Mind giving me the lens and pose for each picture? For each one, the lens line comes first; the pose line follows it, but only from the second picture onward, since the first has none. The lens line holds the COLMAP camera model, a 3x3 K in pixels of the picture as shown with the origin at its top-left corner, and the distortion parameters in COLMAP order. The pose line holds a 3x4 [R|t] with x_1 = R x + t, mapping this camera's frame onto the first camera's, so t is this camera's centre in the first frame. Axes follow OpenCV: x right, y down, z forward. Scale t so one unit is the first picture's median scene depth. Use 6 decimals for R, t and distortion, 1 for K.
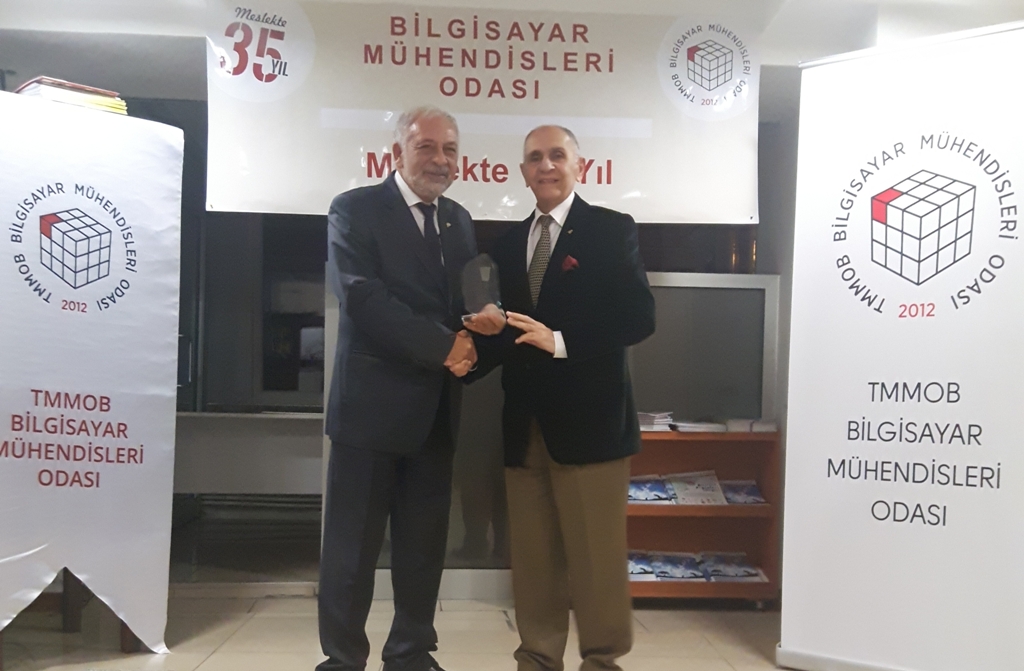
lens RADIAL K [[1072.3, 0, 485.5], [0, 1072.3, 427.0], [0, 0, 1]] dist [0.171965, -0.448855]
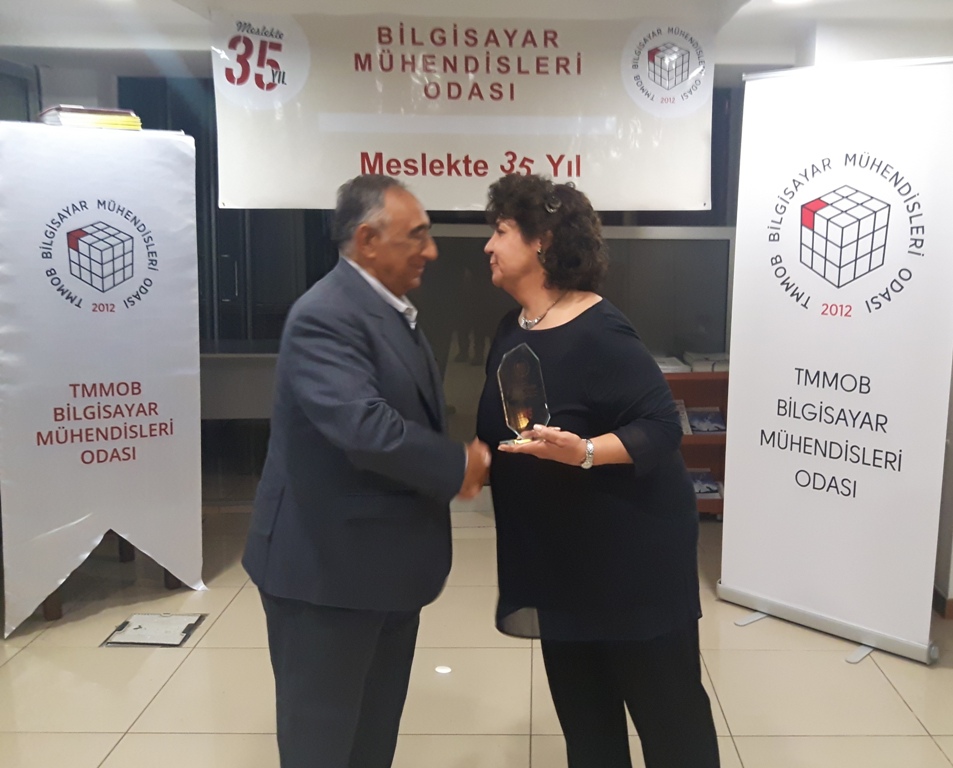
lens RADIAL K [[965.5, 0, 528.2], [0, 965.5, 365.1], [0, 0, 1]] dist [0.136106, -0.299458]
pose [[0.999912, -0.010483, -0.008118, 0.070265], [0.011391, 0.992537, 0.121409, -0.157158], [0.006784, -0.121491, 0.992569, -0.024179]]
